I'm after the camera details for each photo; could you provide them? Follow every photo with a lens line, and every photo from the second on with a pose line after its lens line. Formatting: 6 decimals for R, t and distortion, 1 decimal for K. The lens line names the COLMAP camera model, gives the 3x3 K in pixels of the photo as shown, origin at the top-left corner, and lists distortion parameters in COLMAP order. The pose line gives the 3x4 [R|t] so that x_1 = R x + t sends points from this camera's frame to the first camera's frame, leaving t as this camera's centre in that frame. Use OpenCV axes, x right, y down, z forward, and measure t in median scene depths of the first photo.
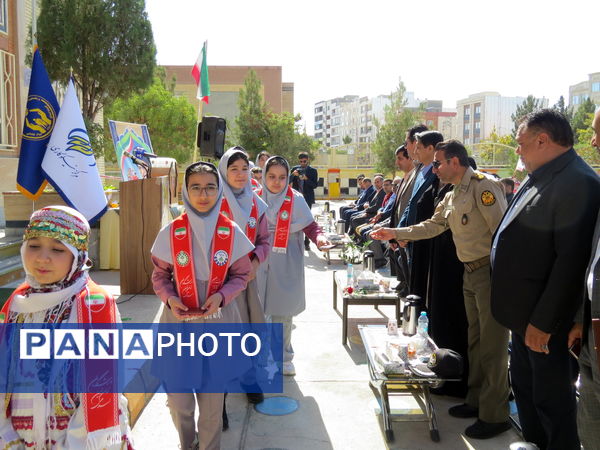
lens RADIAL K [[588.3, 0, 300.0], [0, 588.3, 225.0], [0, 0, 1]] dist [-0.012674, -0.012998]
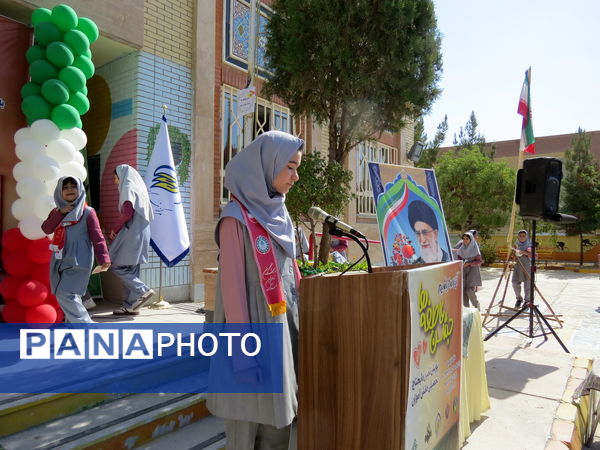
lens RADIAL K [[532.3, 0, 300.0], [0, 532.3, 225.0], [0, 0, 1]] dist [-0.010378, 0.004623]
pose [[0.847710, -0.002817, -0.530452, -0.059491], [-0.054944, 0.994141, -0.093086, -0.036372], [0.527606, 0.108055, 0.842589, 0.351202]]
